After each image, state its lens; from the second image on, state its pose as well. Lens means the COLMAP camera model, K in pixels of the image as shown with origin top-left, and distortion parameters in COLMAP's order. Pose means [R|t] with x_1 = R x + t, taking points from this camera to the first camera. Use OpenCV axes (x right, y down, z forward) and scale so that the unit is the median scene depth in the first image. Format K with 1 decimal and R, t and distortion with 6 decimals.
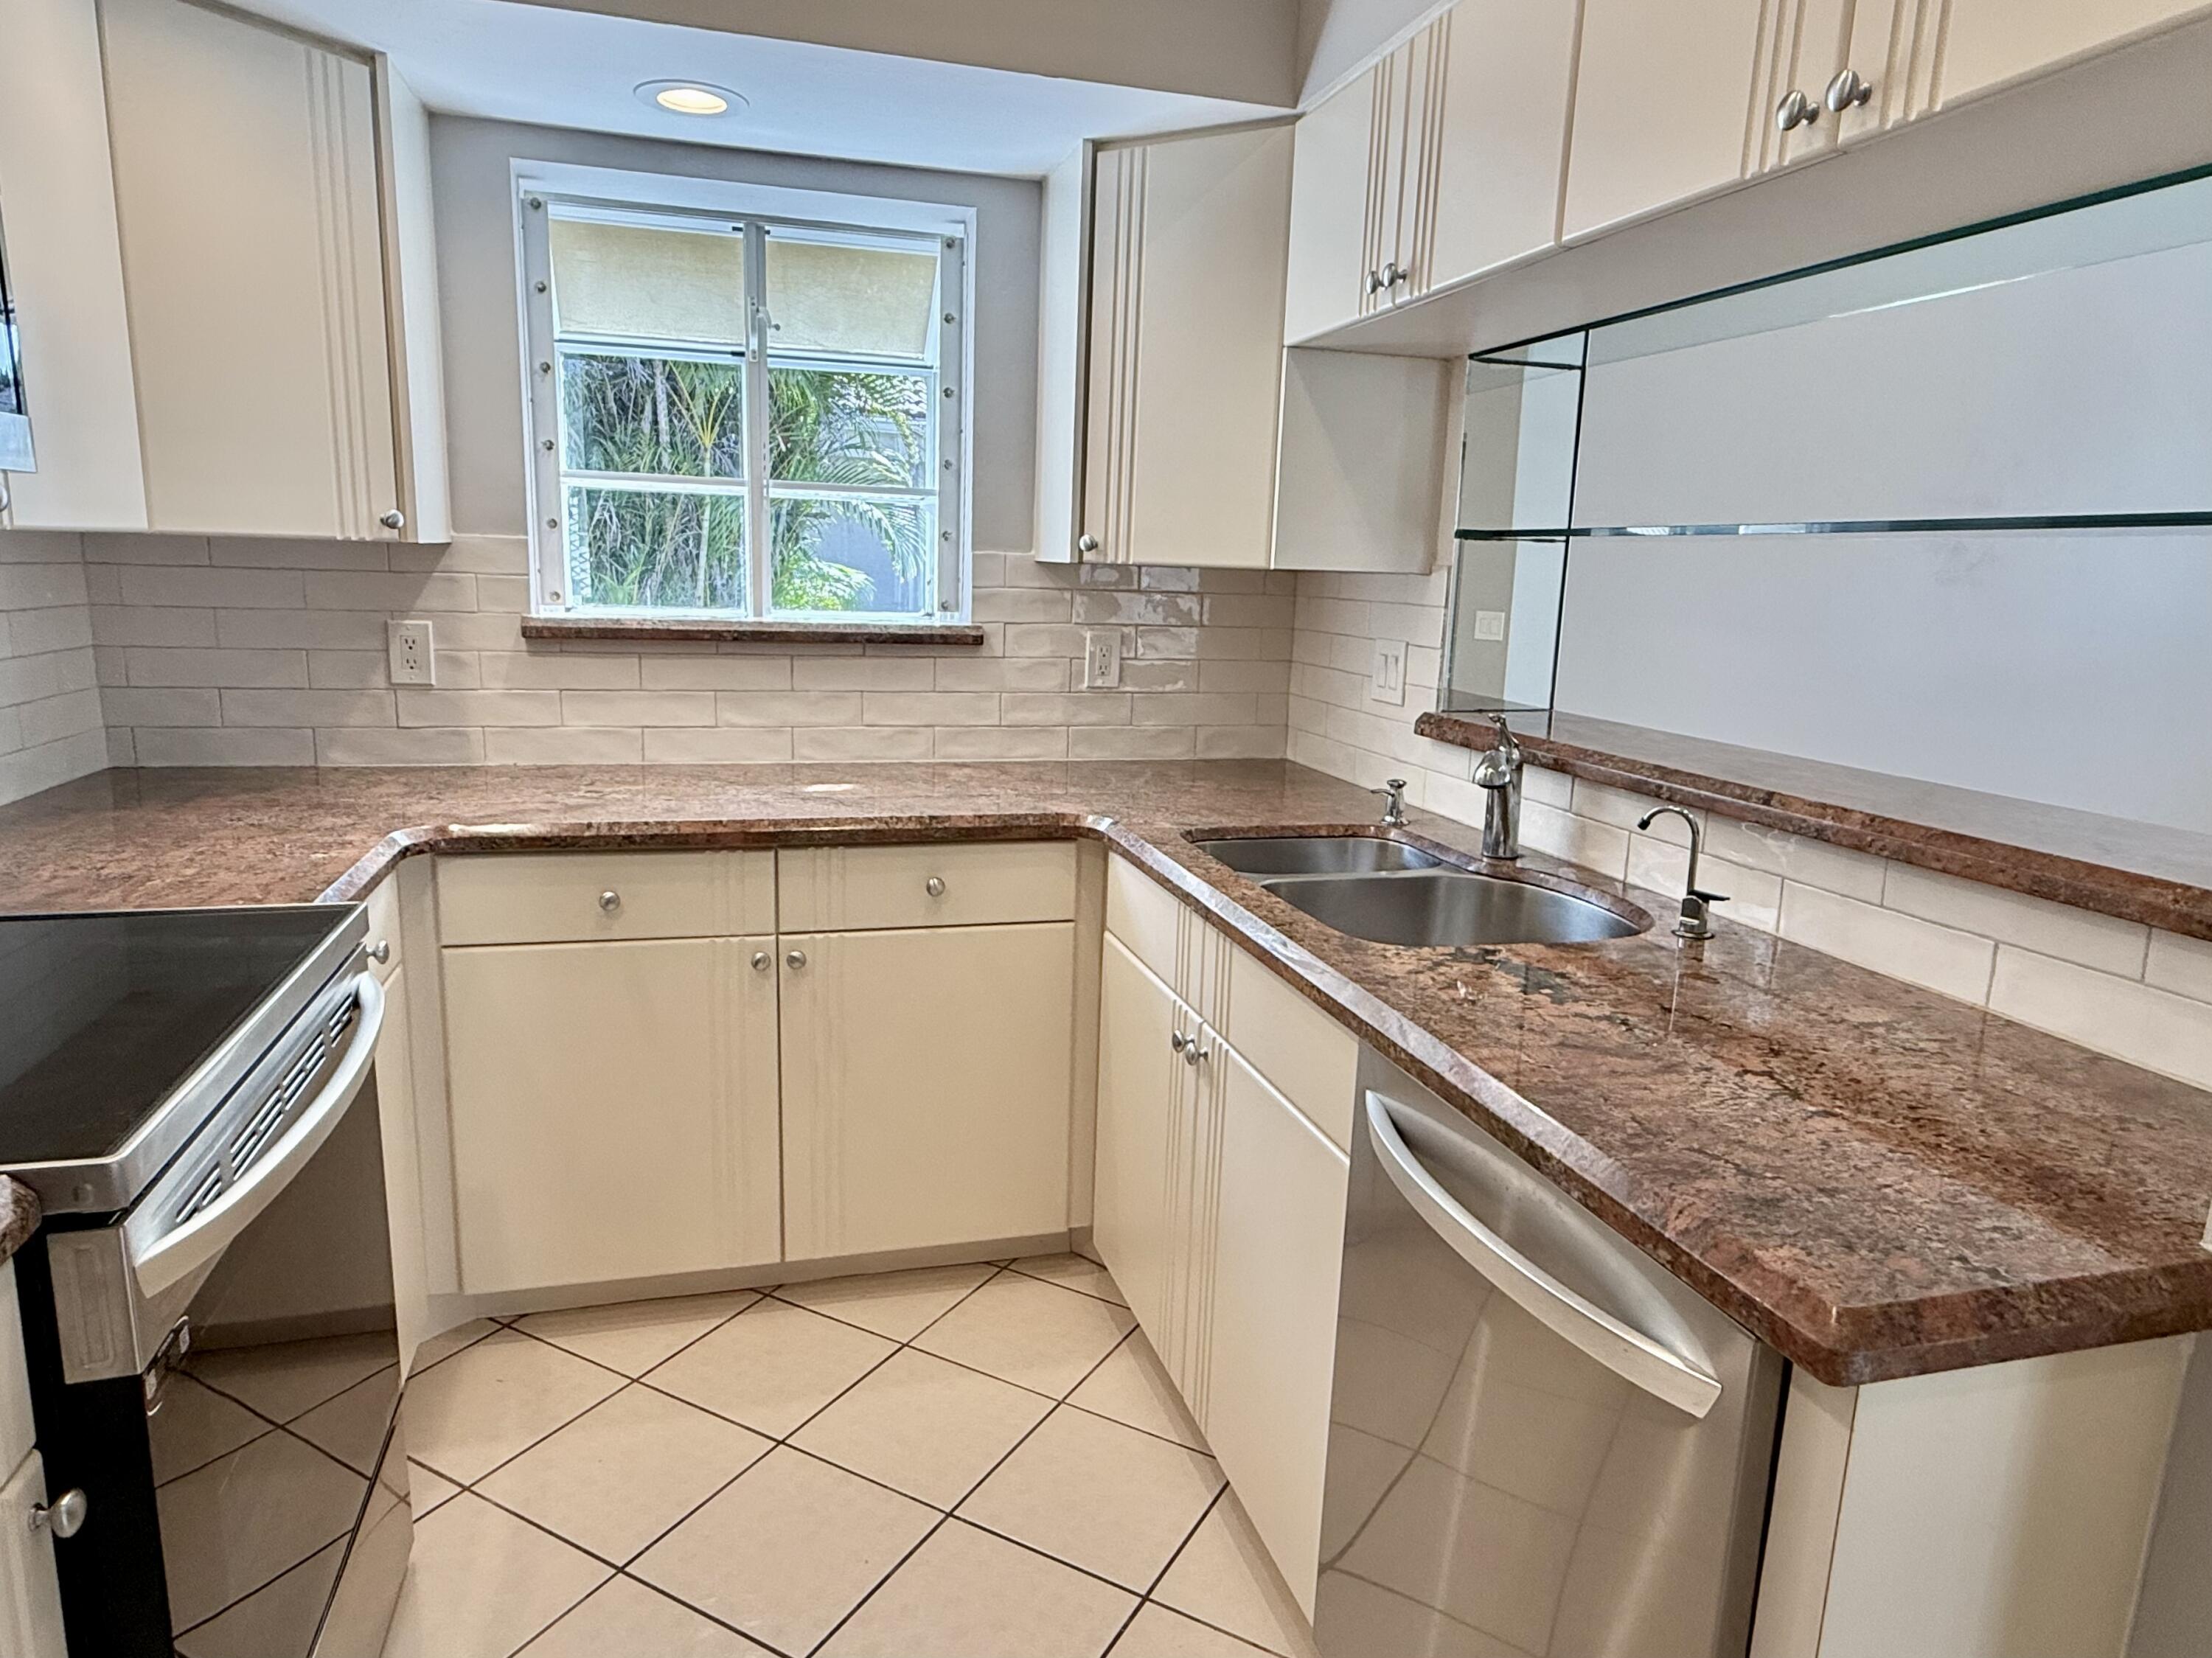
lens RADIAL K [[1369.4, 0, 1098.1], [0, 1369.4, 838.3], [0, 0, 1]] dist [0.000765, -0.001672]
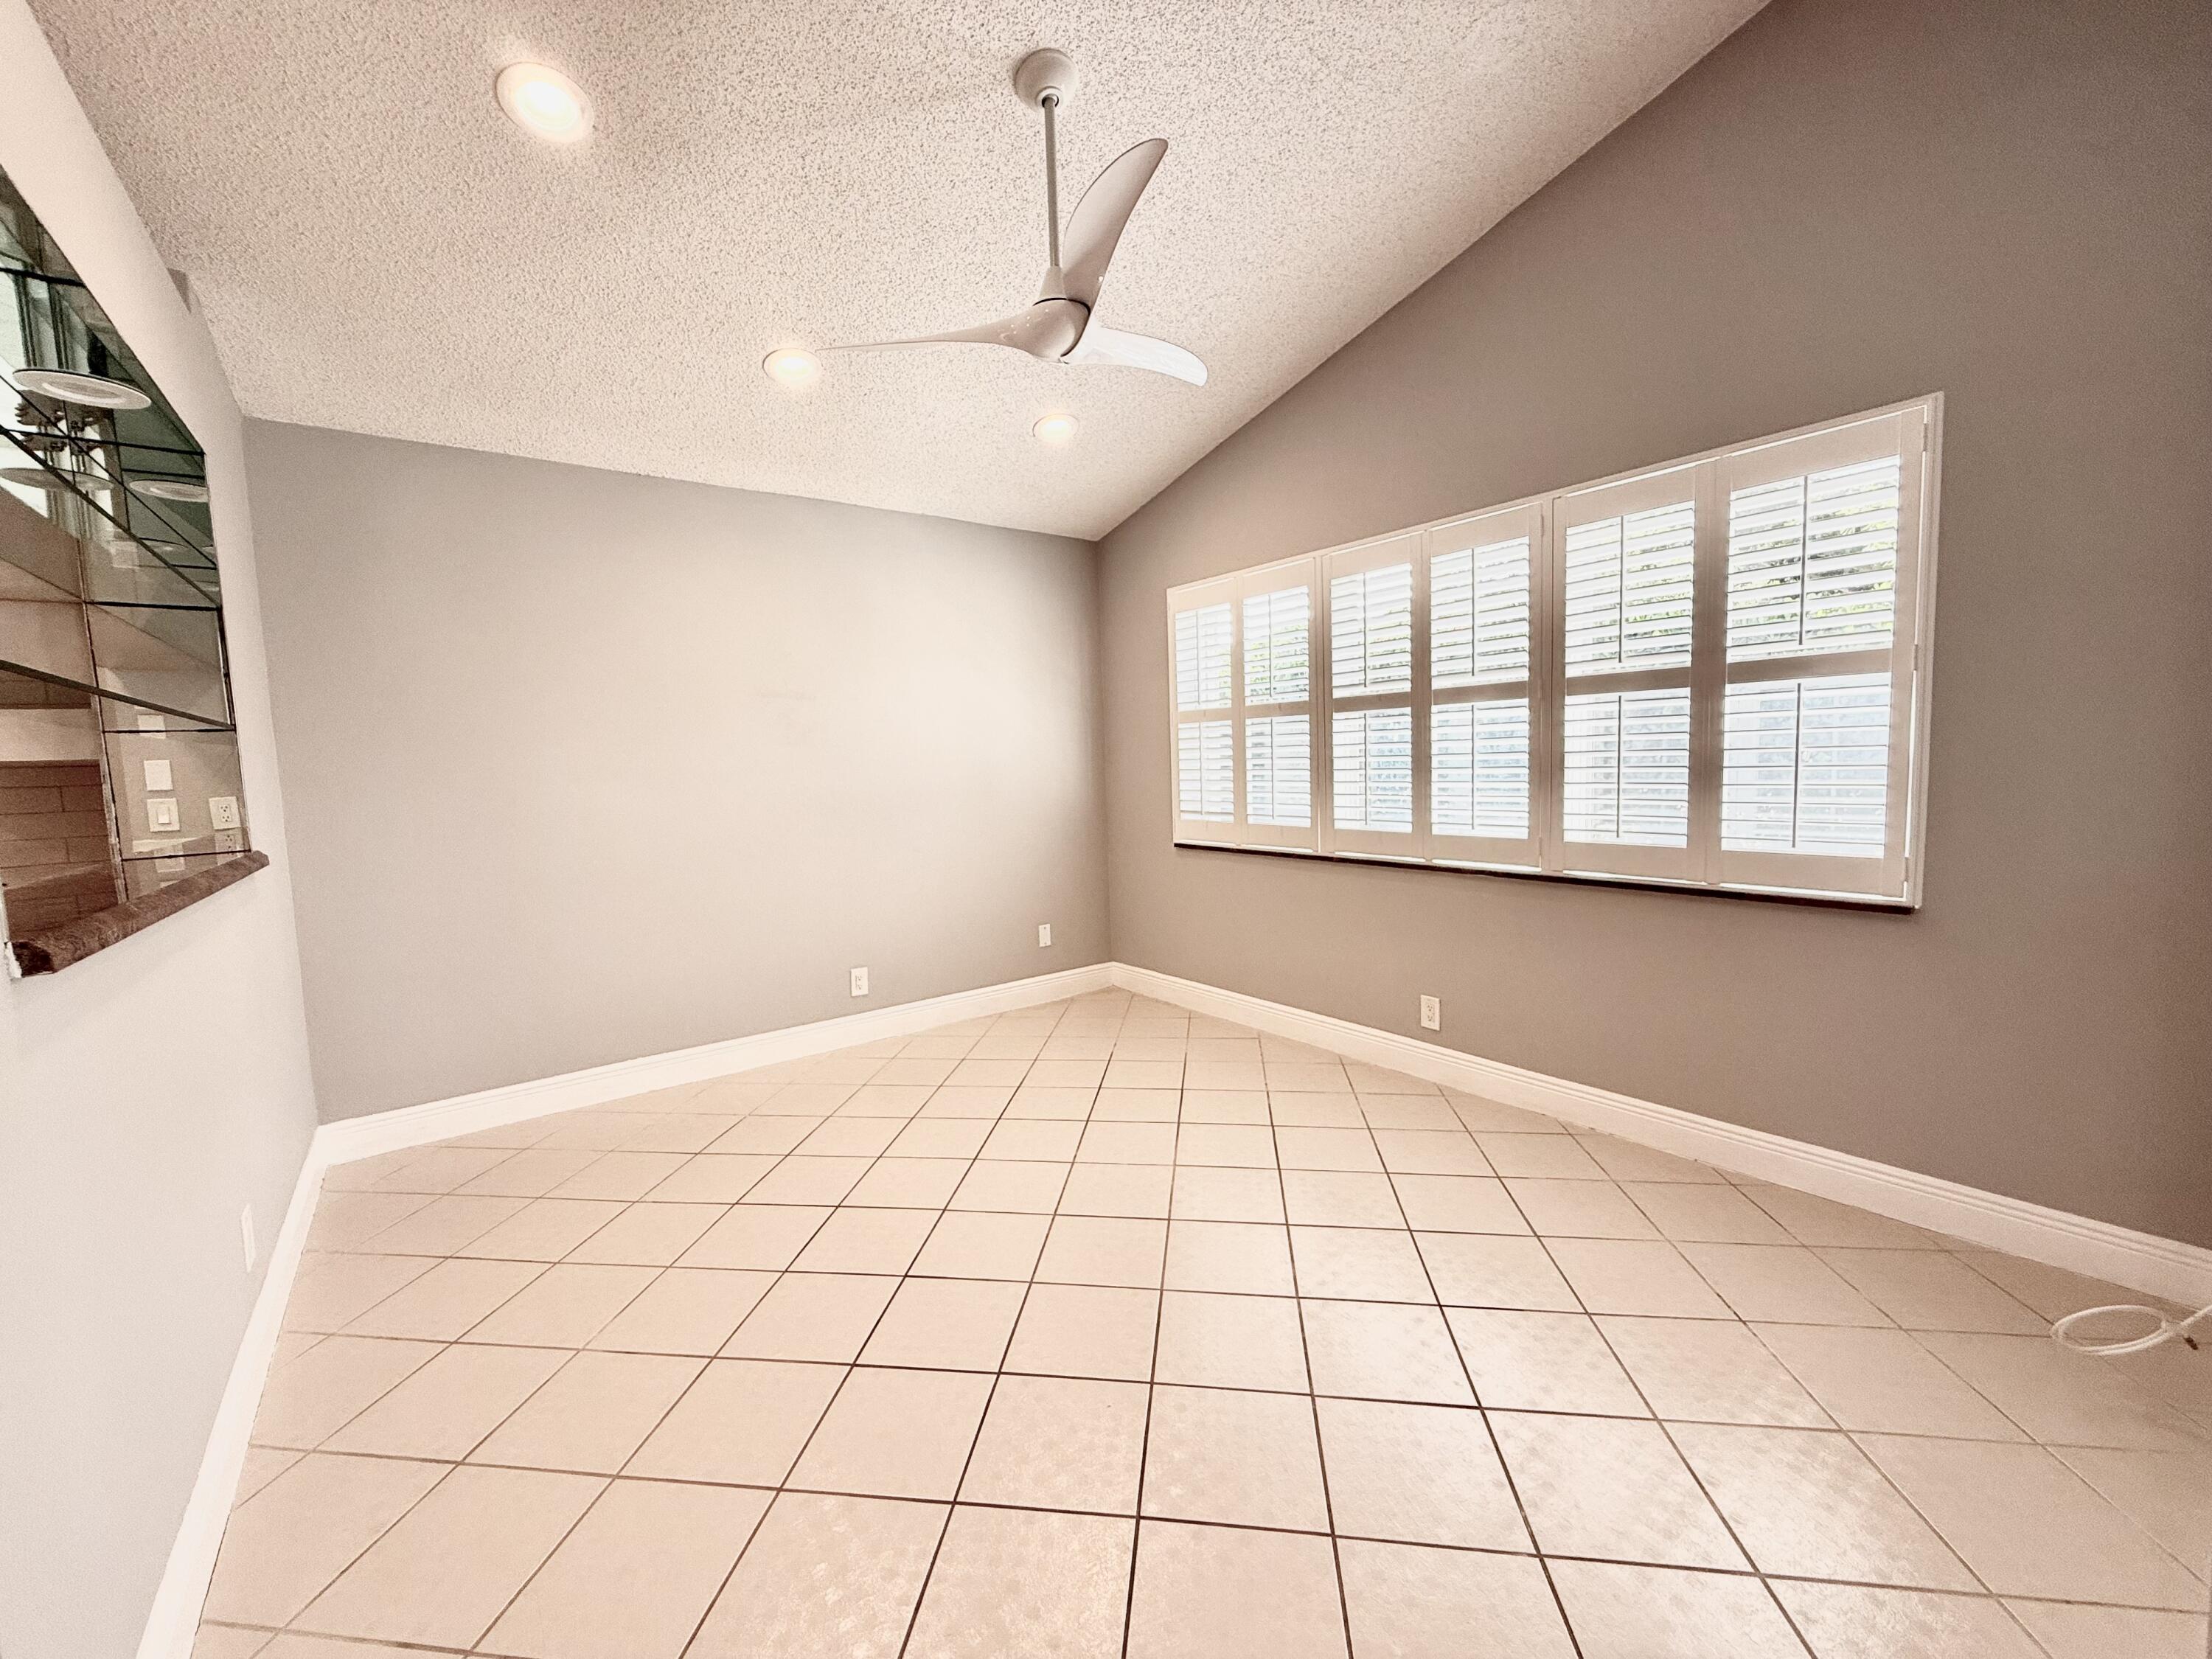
lens RADIAL K [[881.2, 0, 1099.7], [0, 881.2, 831.0], [0, 0, 1]] dist [-0.000928, 0.000047]
pose [[0.927993, -0.095138, 0.360247, 0.880639], [0.136121, 0.986587, -0.090098, 0.091216], [-0.346843, 0.132648, 0.928496, -0.132375]]
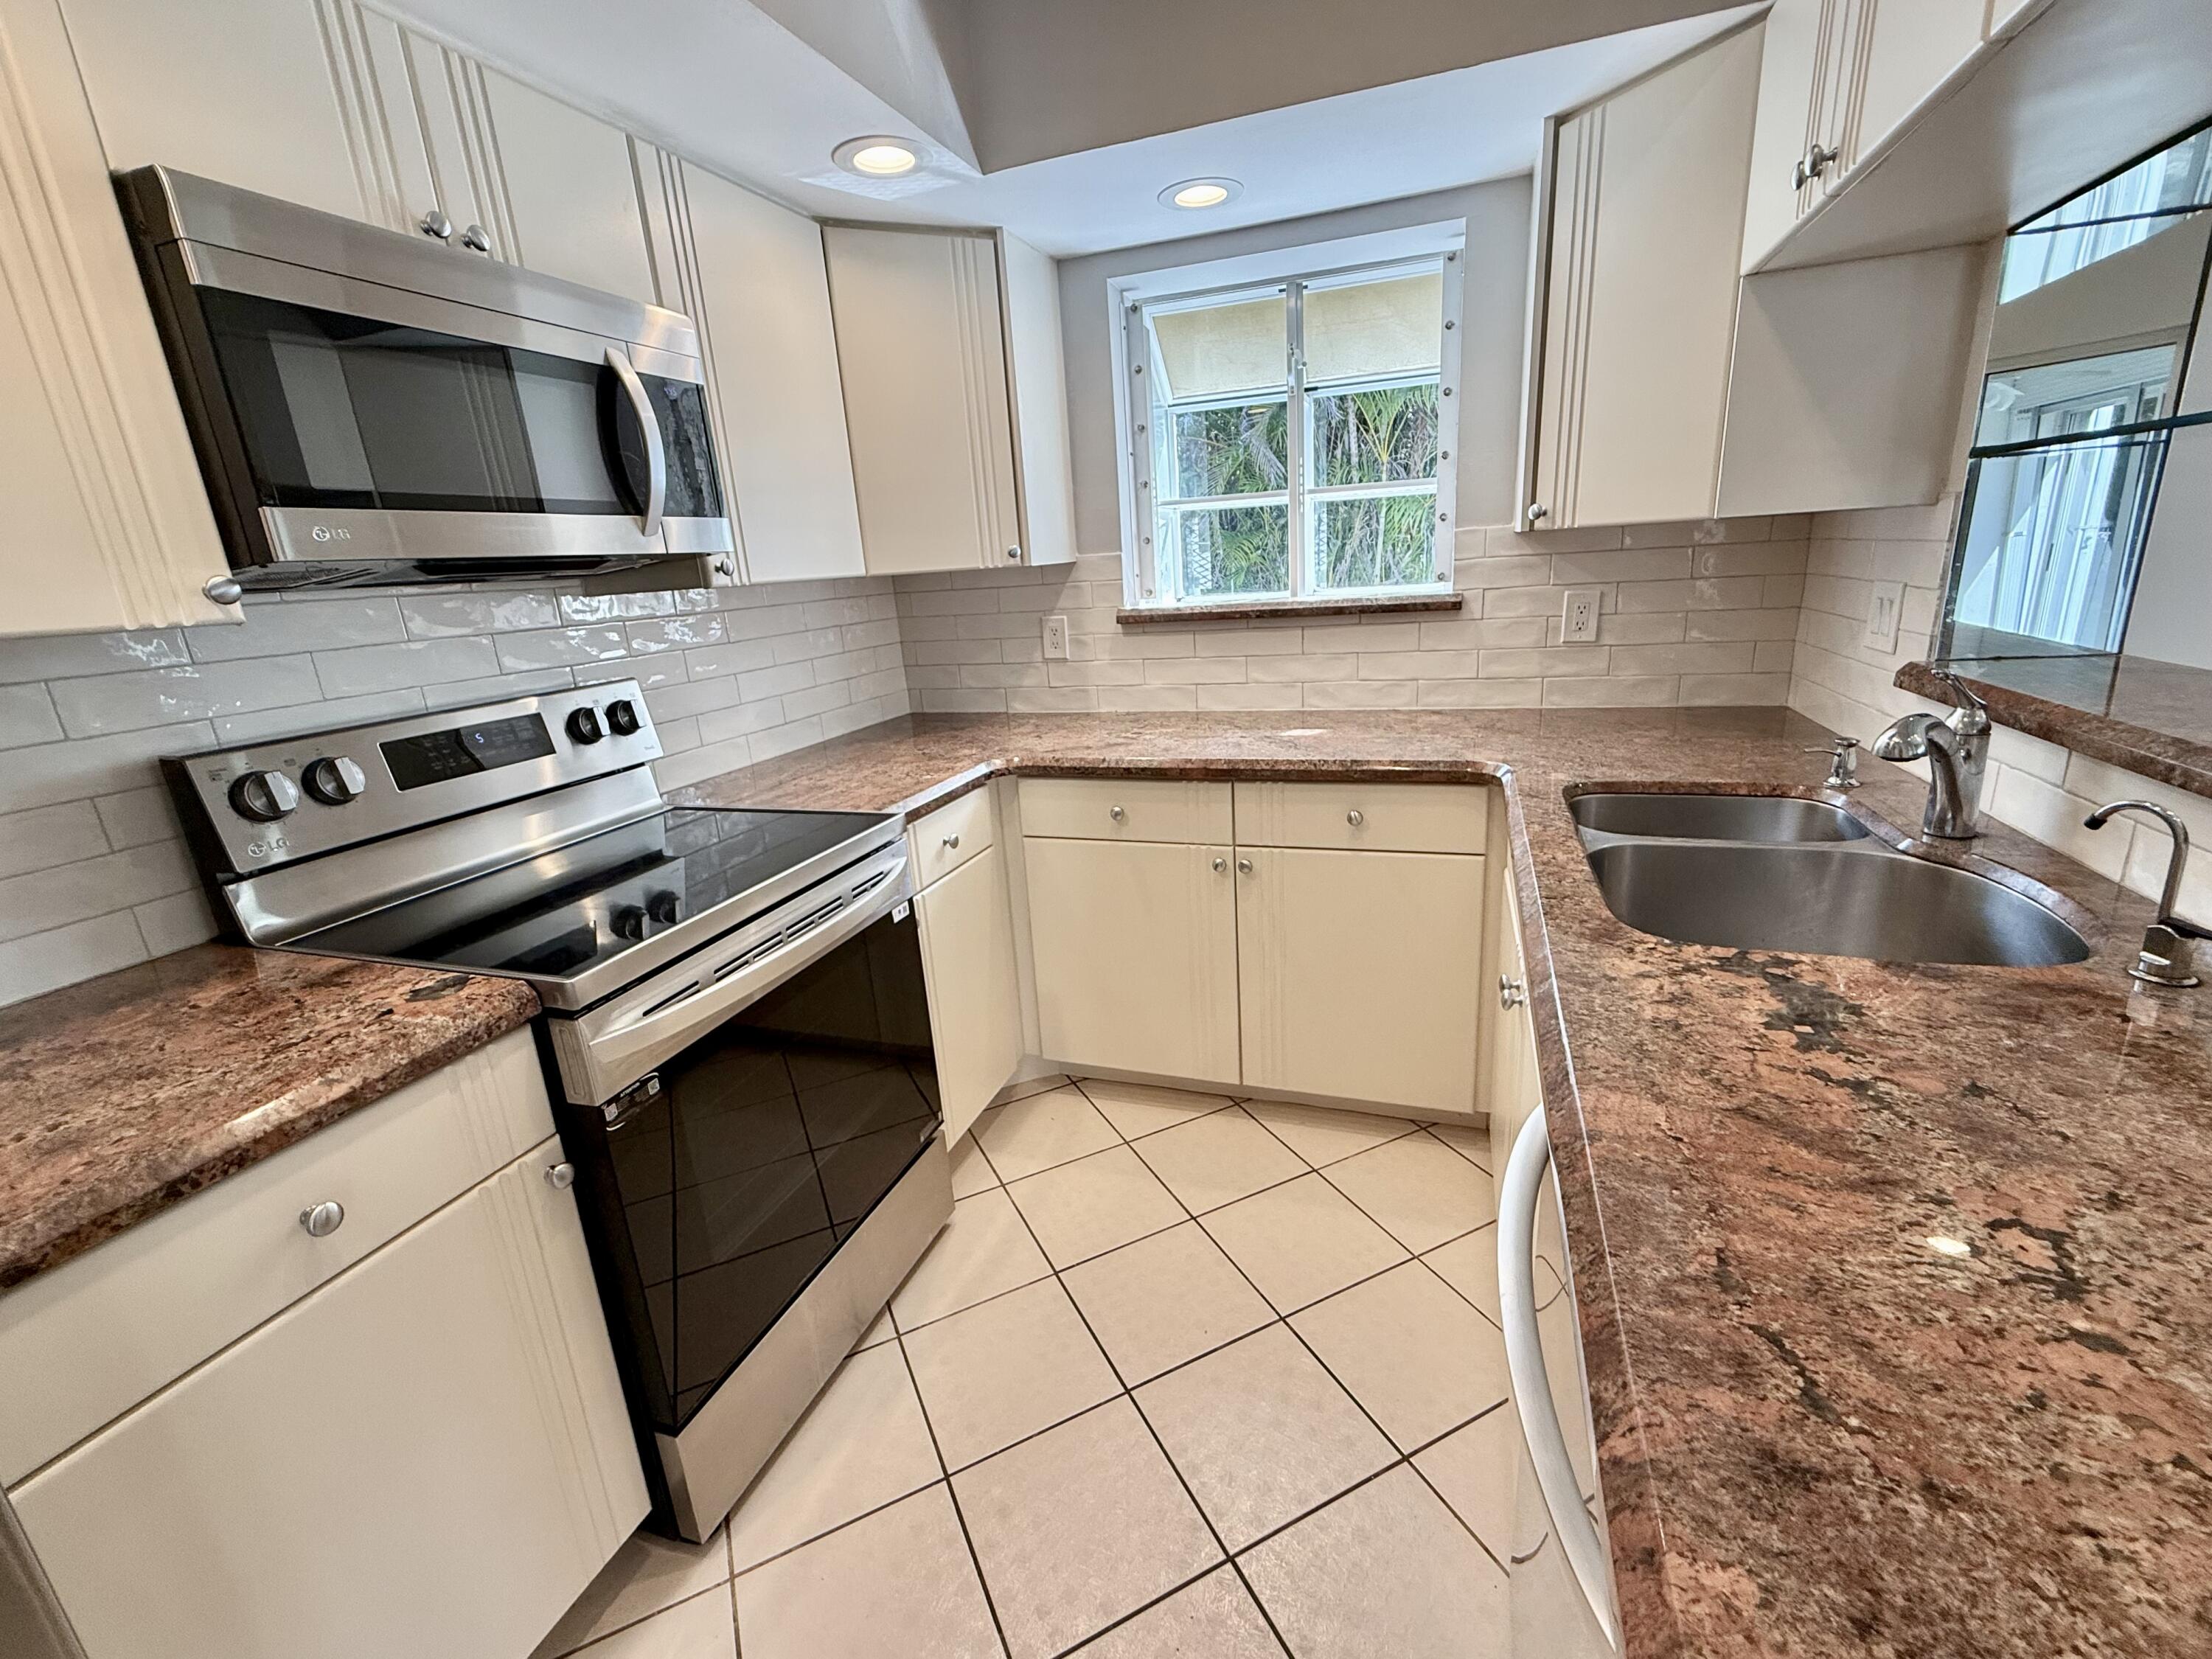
lens RADIAL K [[943.2, 0, 1104.8], [0, 943.2, 831.9], [0, 0, 1]] dist [-0.000053, 0.000001]
pose [[0.810635, 0.080014, -0.580059, 0.188589], [-0.025185, 0.994467, 0.101982, -0.032413], [0.585010, -0.068061, 0.808166, 0.188958]]
